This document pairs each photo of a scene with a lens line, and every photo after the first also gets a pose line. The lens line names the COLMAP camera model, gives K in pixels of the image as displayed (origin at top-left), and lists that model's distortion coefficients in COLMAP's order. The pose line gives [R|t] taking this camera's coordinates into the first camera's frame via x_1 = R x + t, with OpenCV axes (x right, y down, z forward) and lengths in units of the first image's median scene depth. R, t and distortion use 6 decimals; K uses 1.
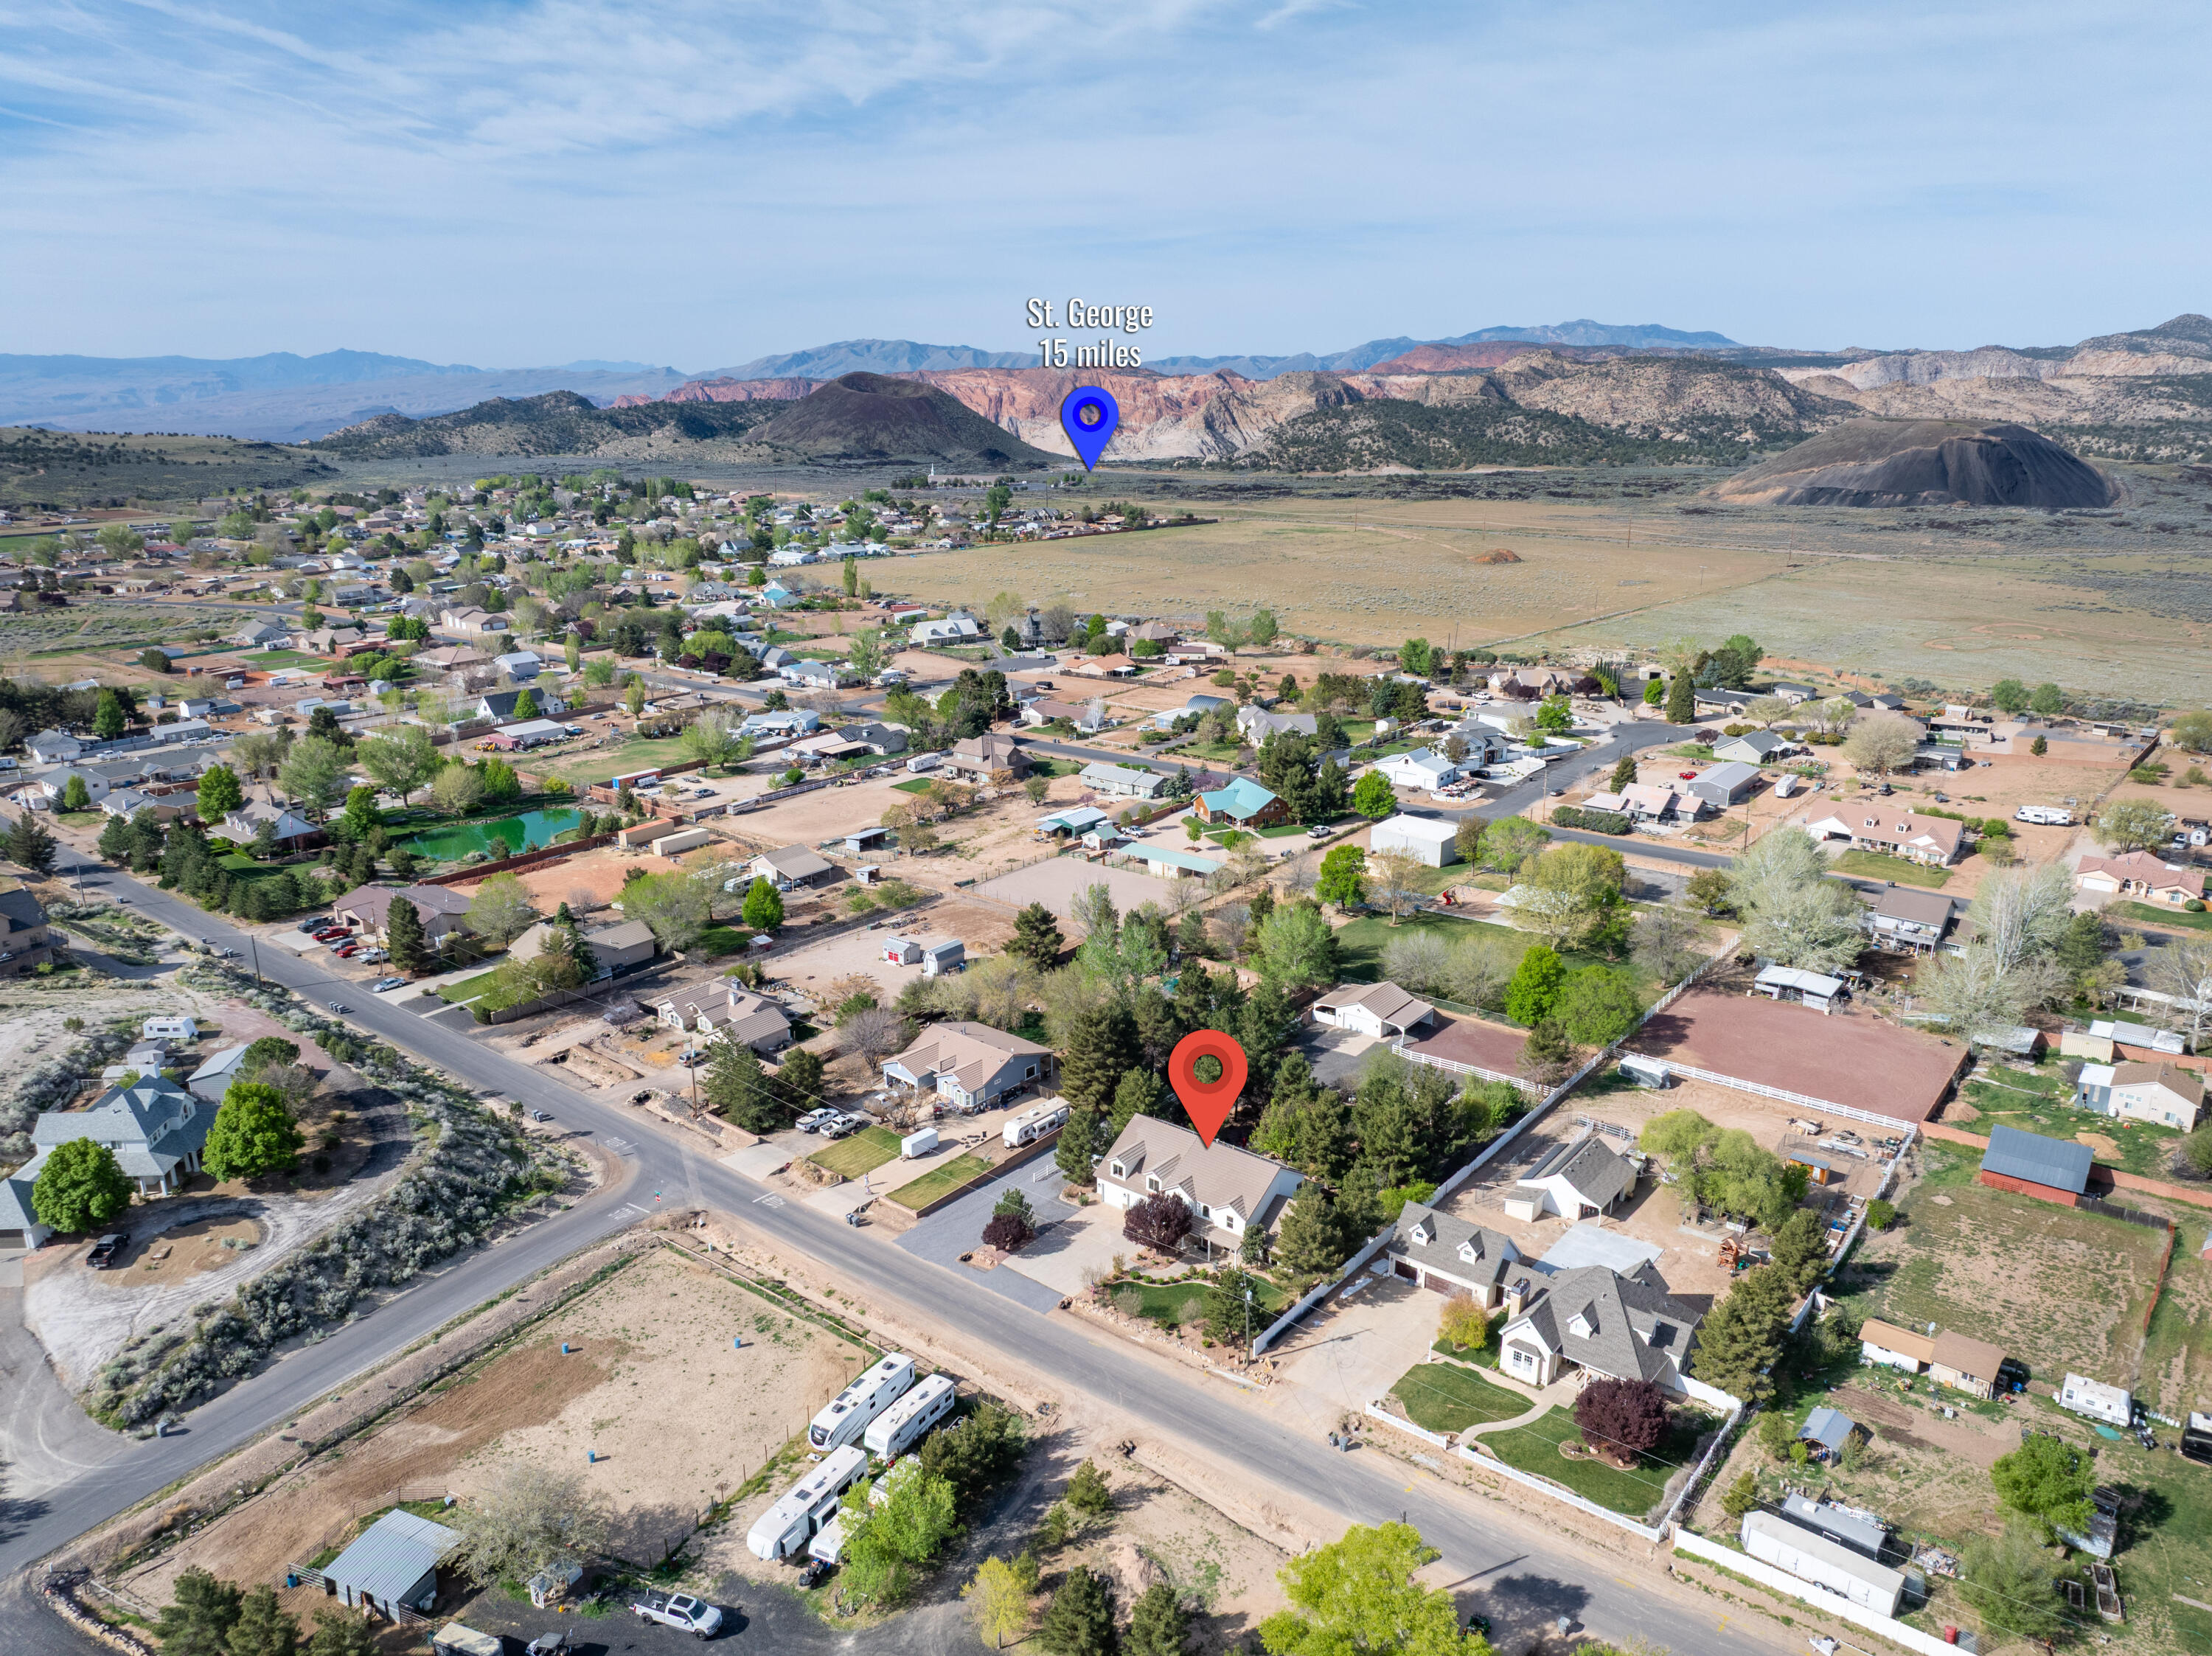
lens RADIAL K [[1552.1, 0, 1106.0], [0, 1552.1, 828.0], [0, 0, 1]] dist [-0.032390, 0.002345]
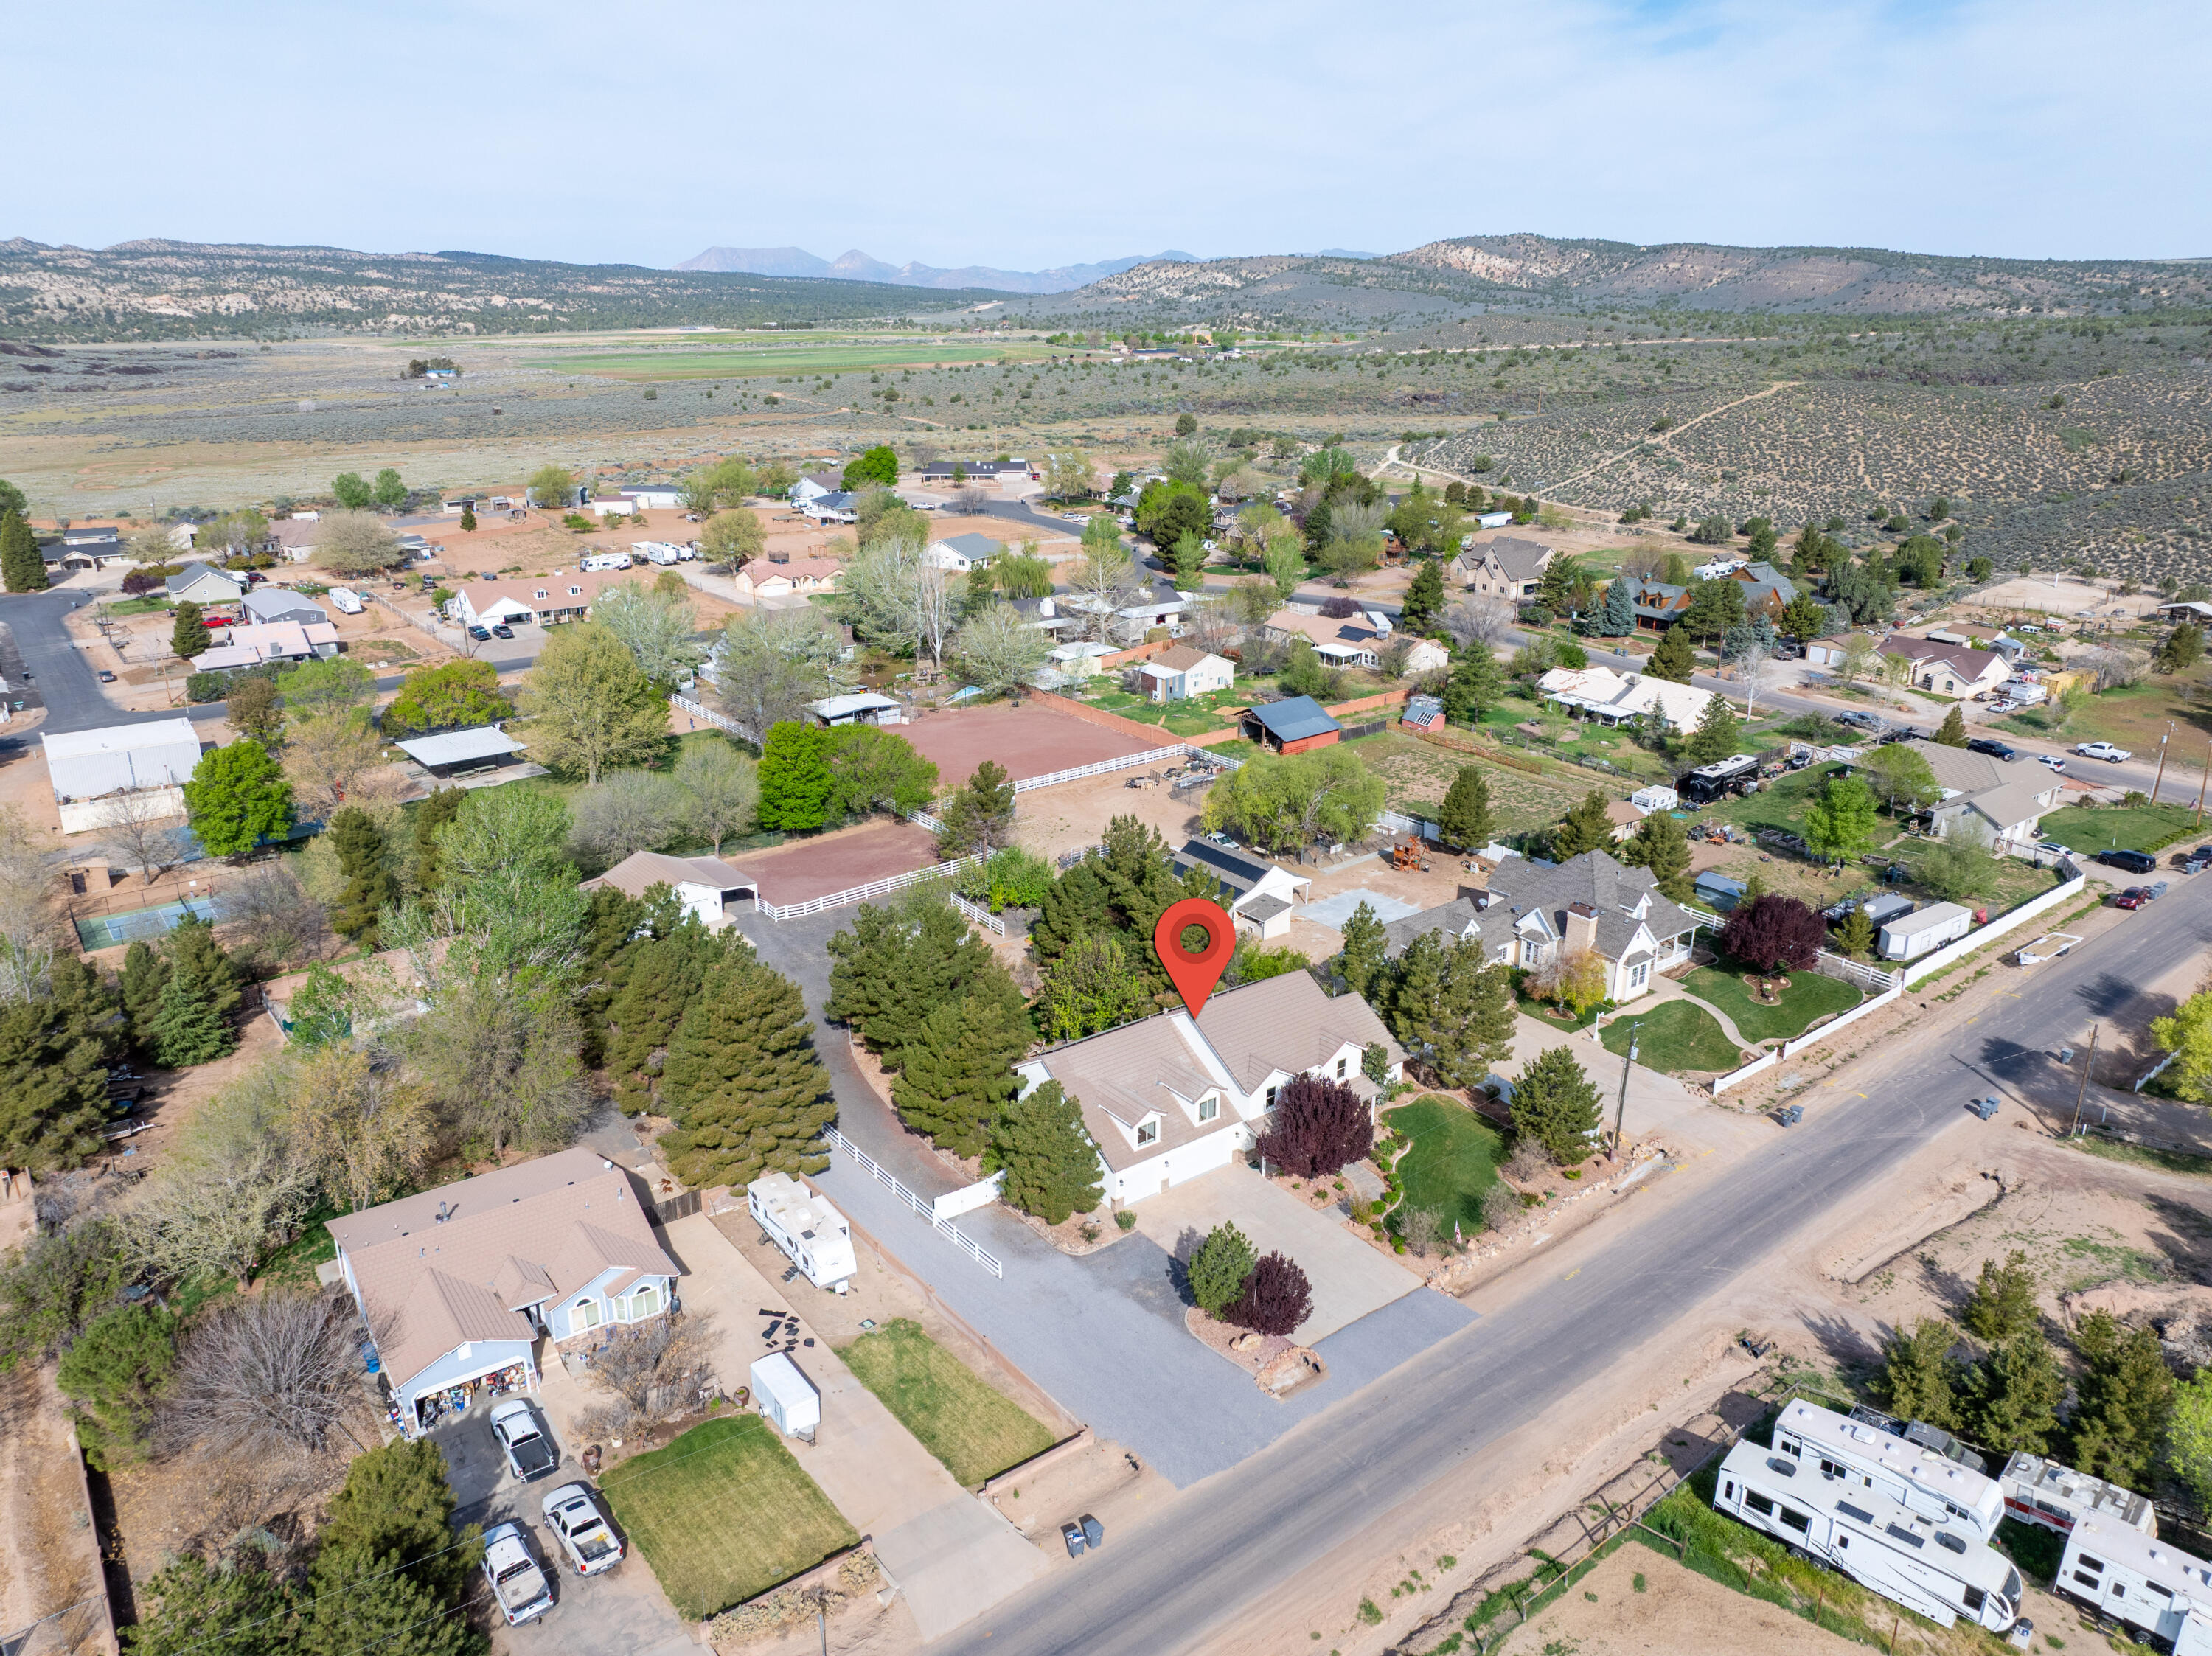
lens RADIAL K [[1551.0, 0, 1106.0], [0, 1551.0, 828.0], [0, 0, 1]] dist [-0.039861, 0.012115]
pose [[0.233498, -0.313715, 0.920360, -0.266310], [0.264124, 0.931399, 0.250469, -0.014582], [-0.935798, 0.184605, 0.300339, 0.459584]]
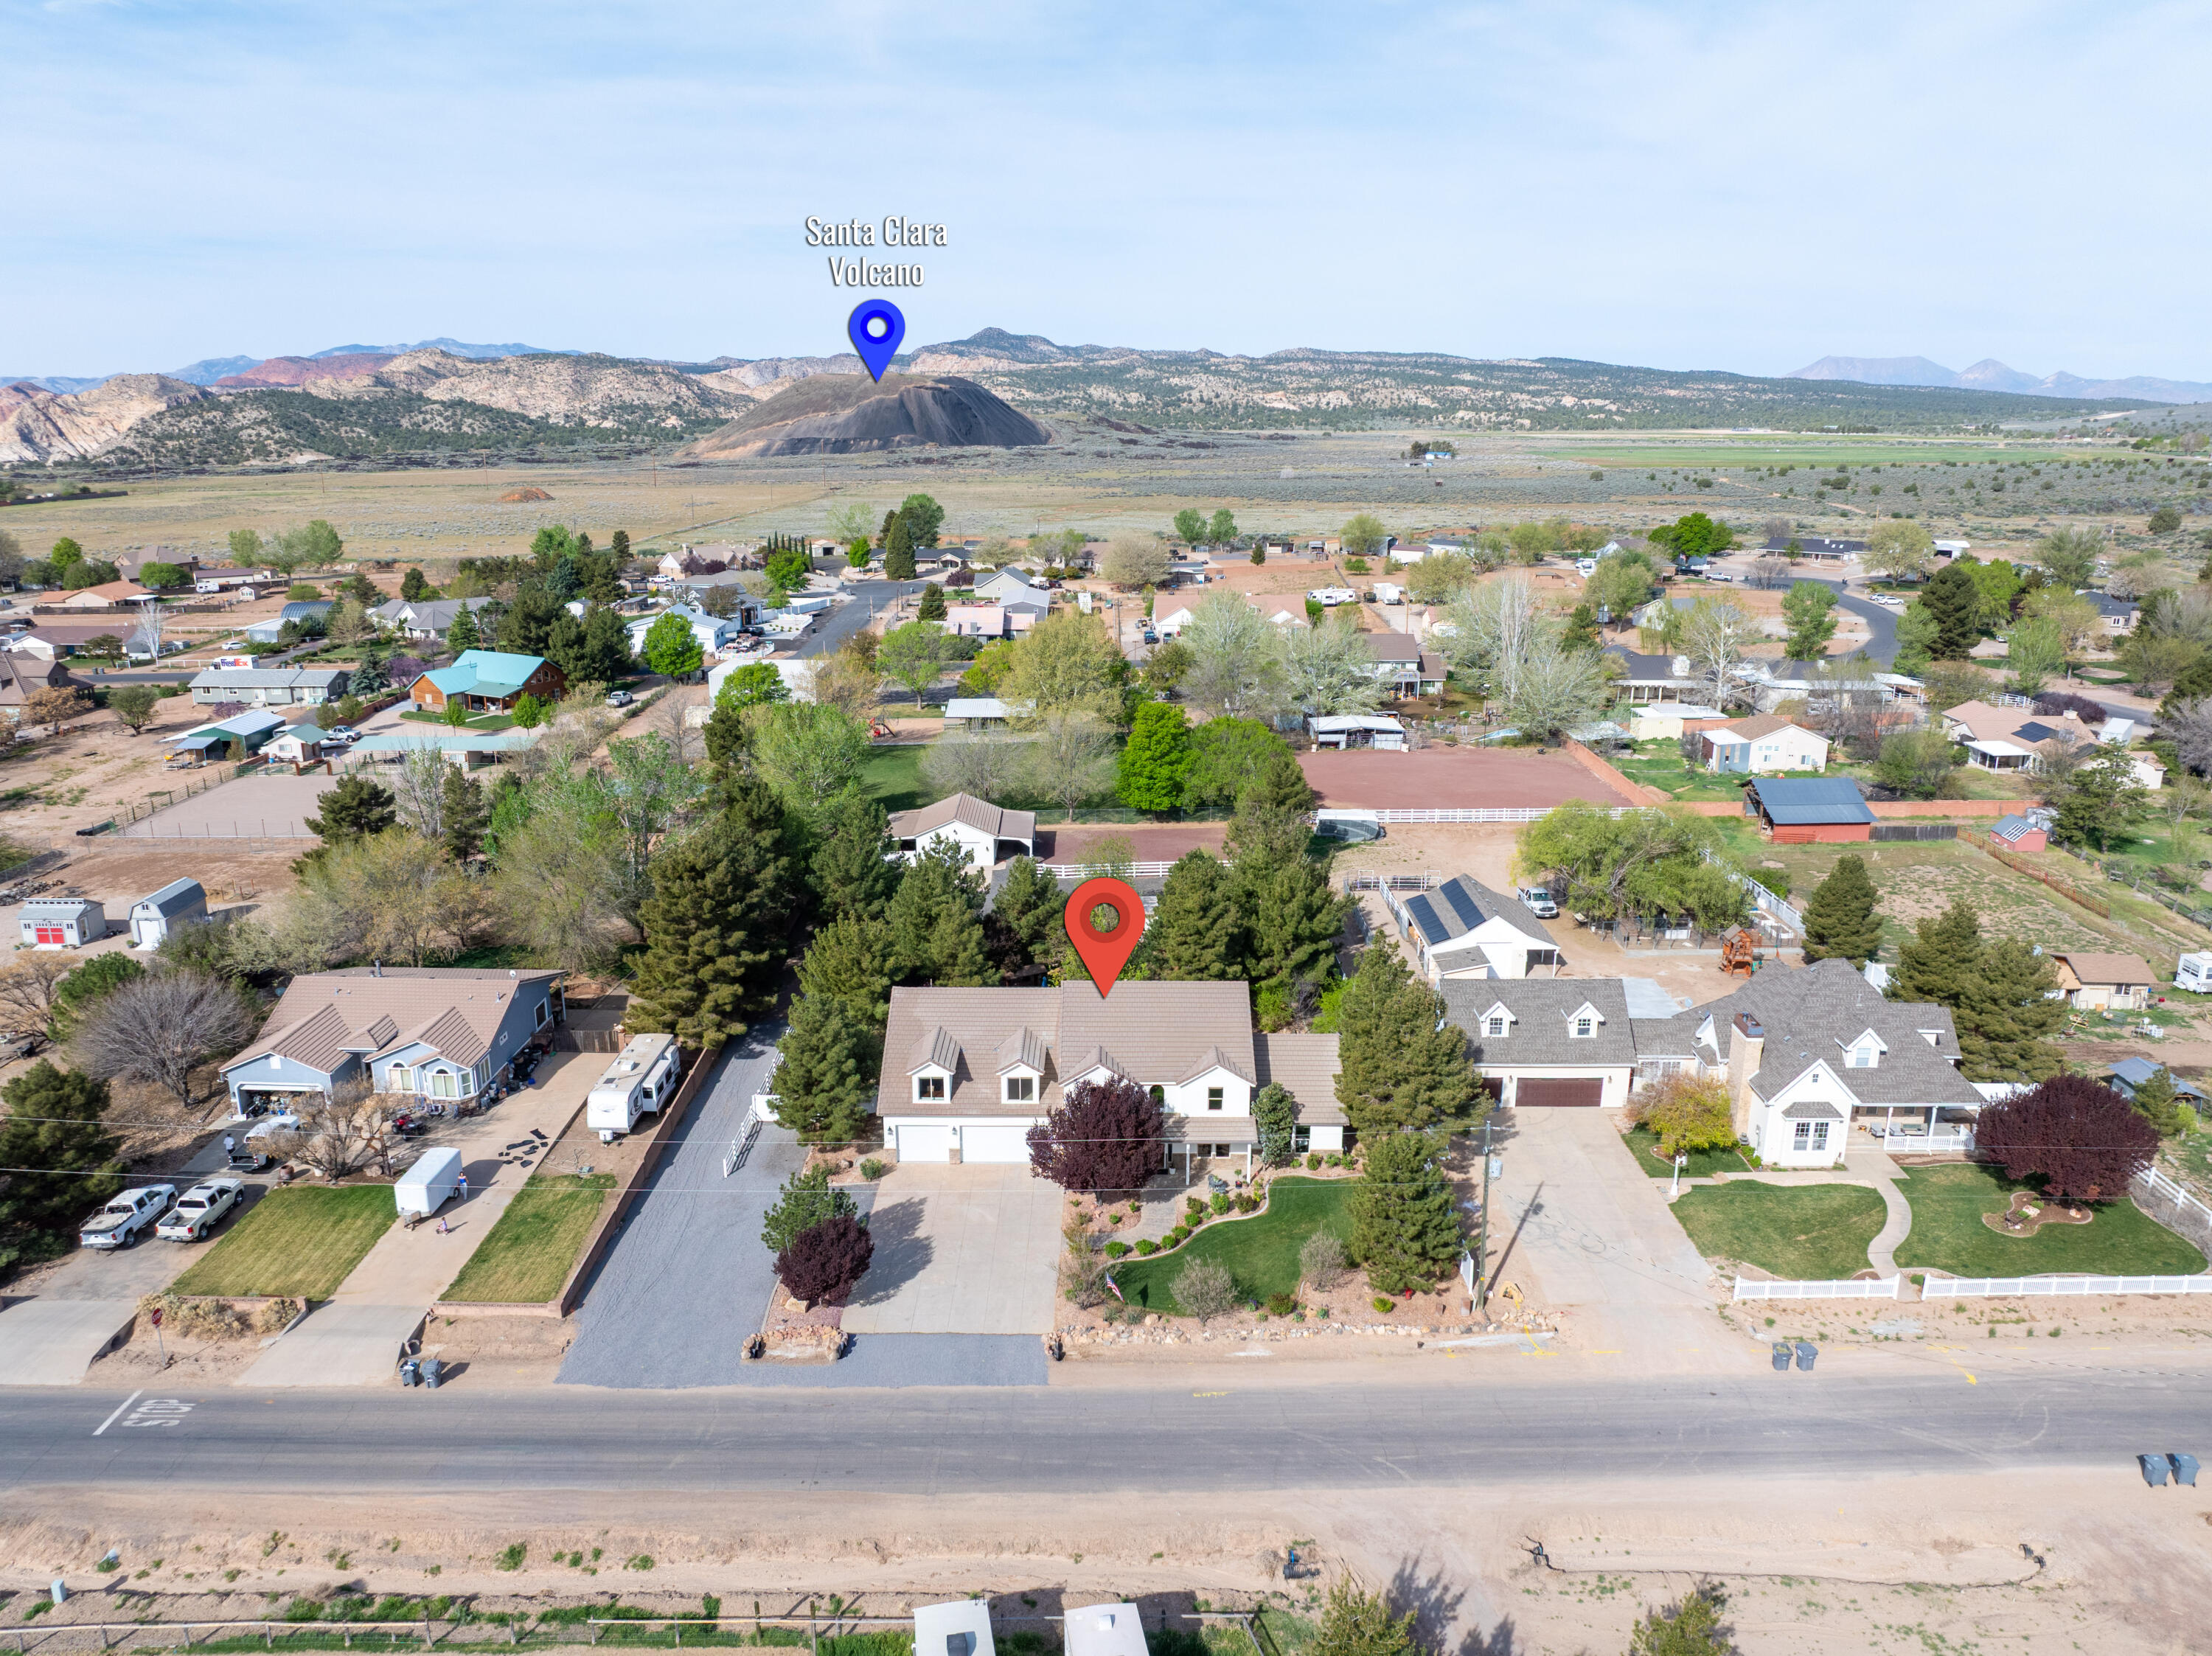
lens RADIAL K [[1554.4, 0, 1116.0], [0, 1554.4, 829.3], [0, 0, 1]] dist [-0.042791, 0.000713]
pose [[0.775649, -0.165487, 0.609083, -0.133929], [0.172147, 0.983896, 0.048099, 0.068967], [-0.607235, 0.067544, 0.791646, 0.309654]]
